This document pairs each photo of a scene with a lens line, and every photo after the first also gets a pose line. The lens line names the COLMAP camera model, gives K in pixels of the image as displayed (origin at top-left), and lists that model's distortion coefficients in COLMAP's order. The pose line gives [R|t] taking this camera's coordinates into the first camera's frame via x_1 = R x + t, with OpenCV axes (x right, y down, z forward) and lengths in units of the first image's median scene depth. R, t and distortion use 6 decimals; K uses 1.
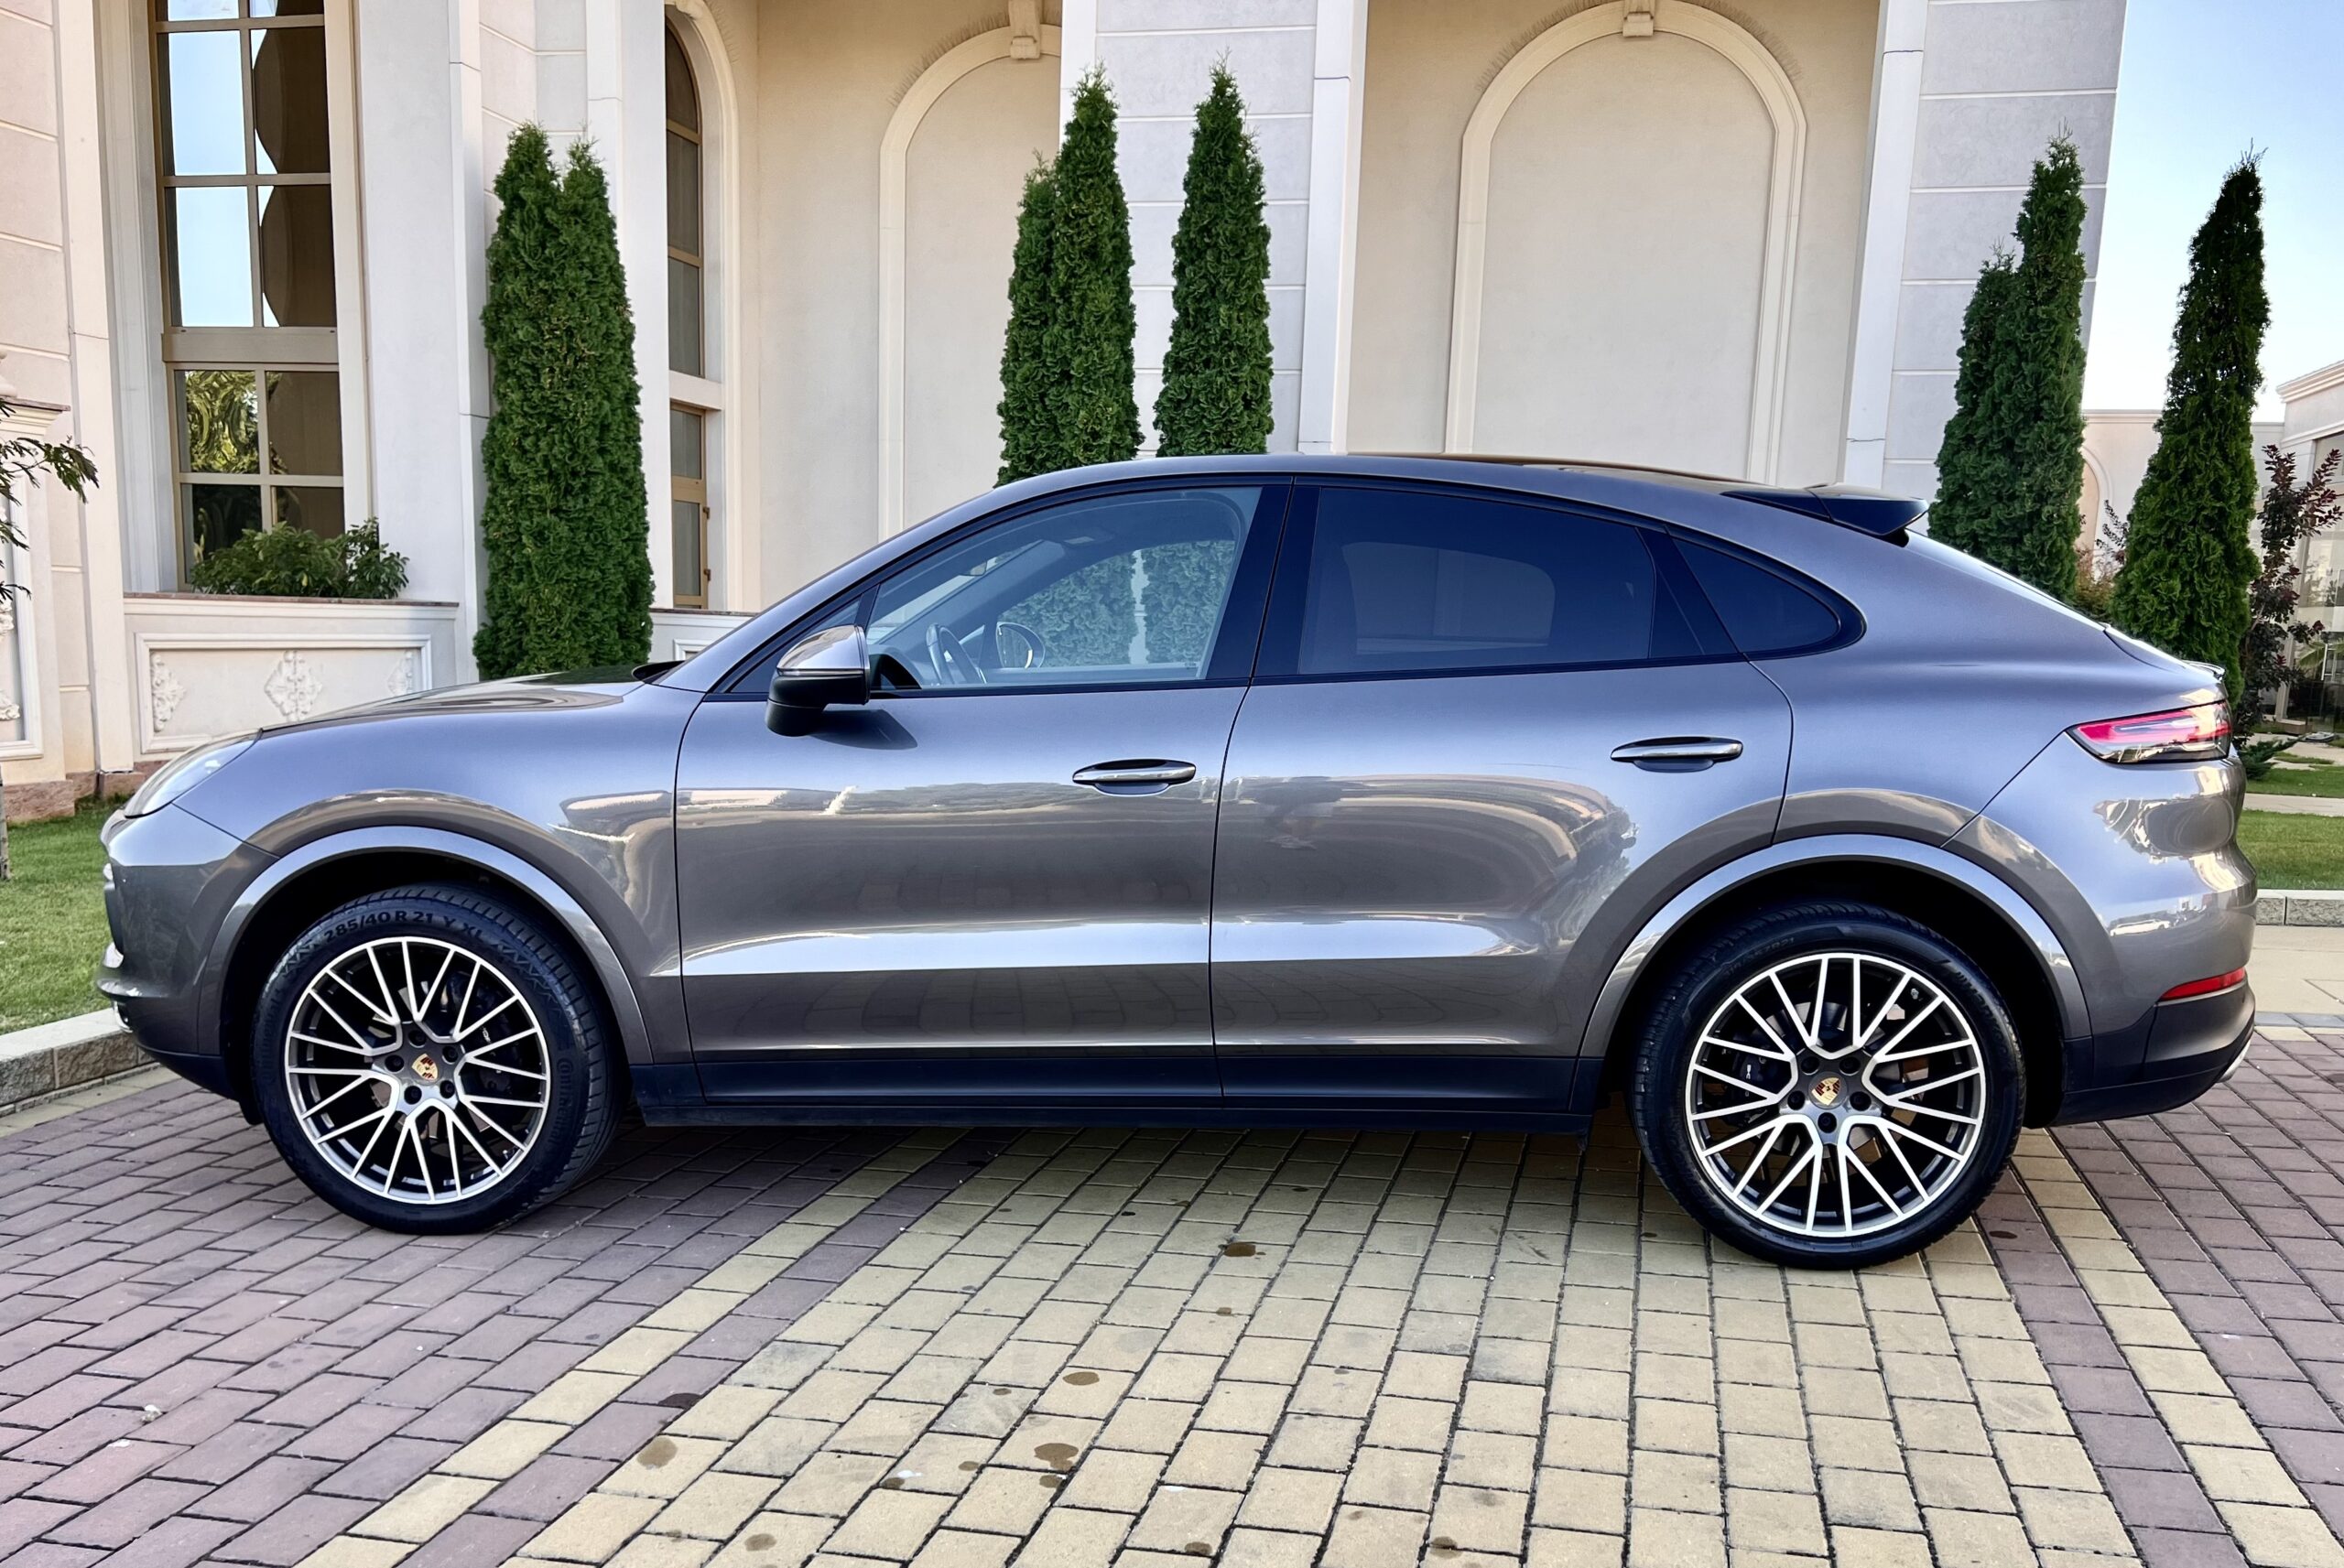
lens RADIAL K [[1984.3, 0, 1176.0], [0, 1984.3, 949.7], [0, 0, 1]] dist [0.038521, -0.035694]
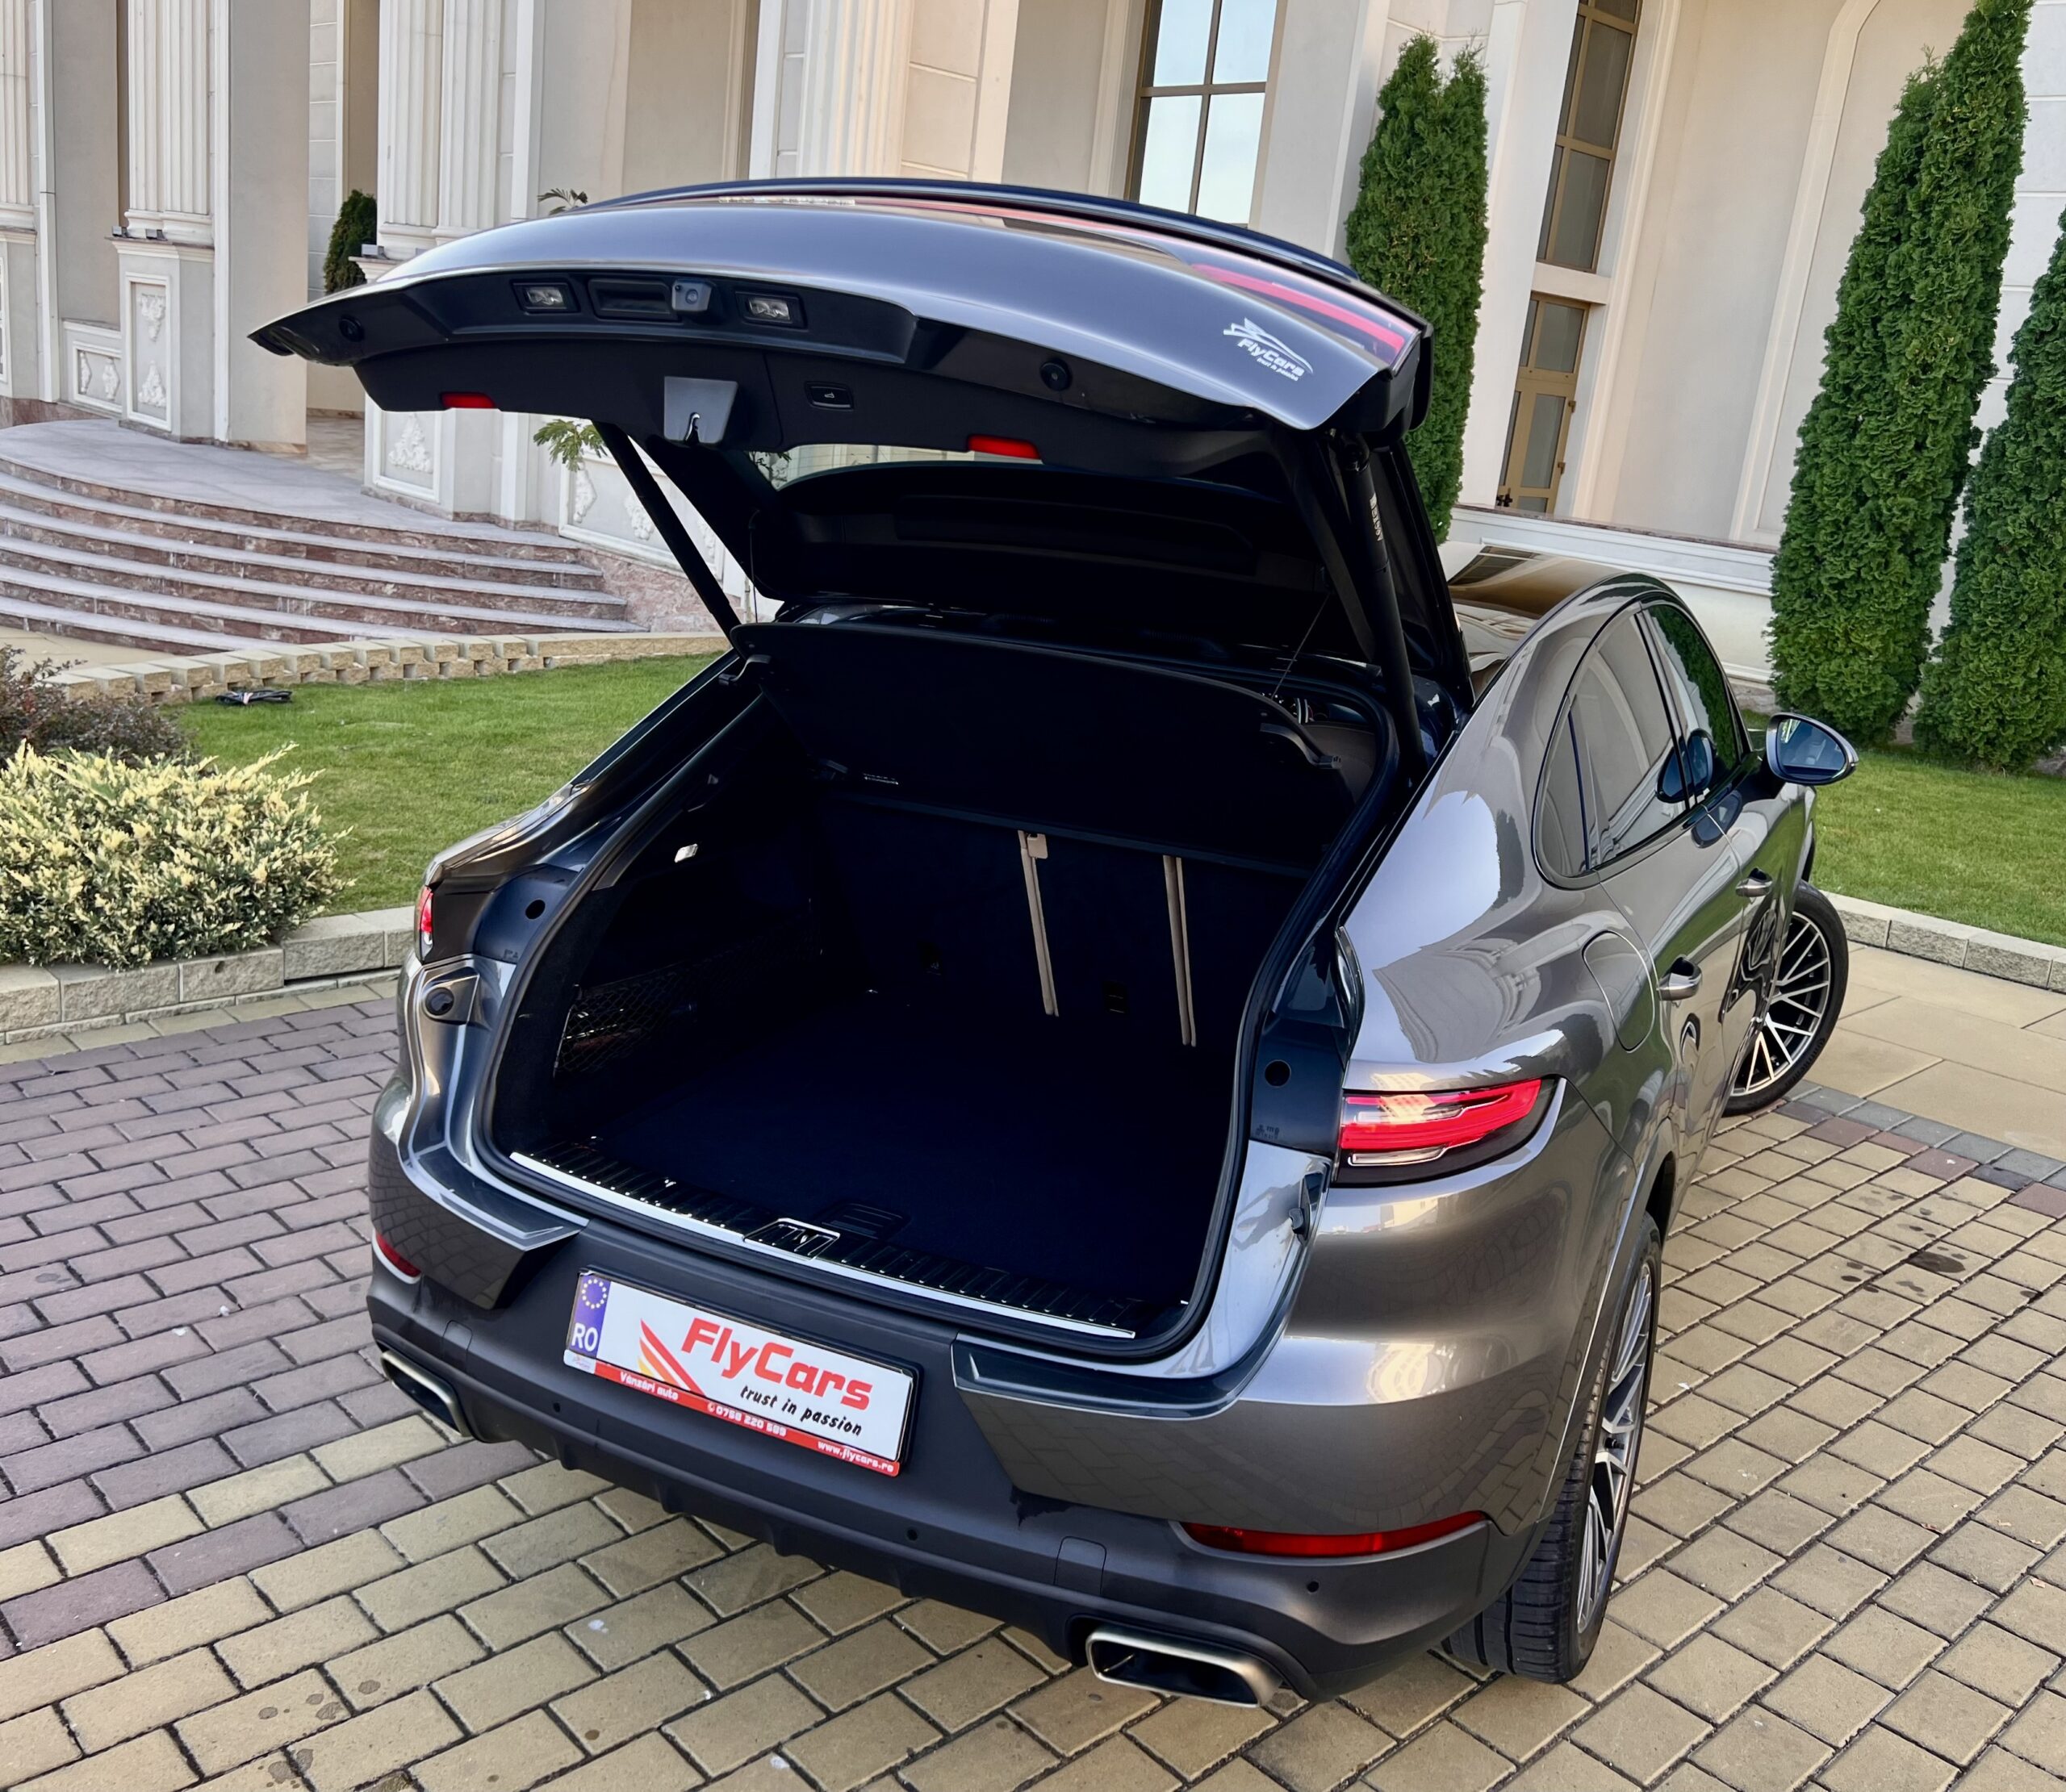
lens RADIAL K [[1878.9, 0, 1029.6], [0, 1878.9, 842.8], [0, 0, 1]] dist [0.033912, -0.029239]
pose [[0.832469, 0.187816, -0.521269, 0.106128], [-0.167719, 0.982077, 0.085999, -0.054629], [0.528078, 0.015835, 0.849048, 0.069280]]
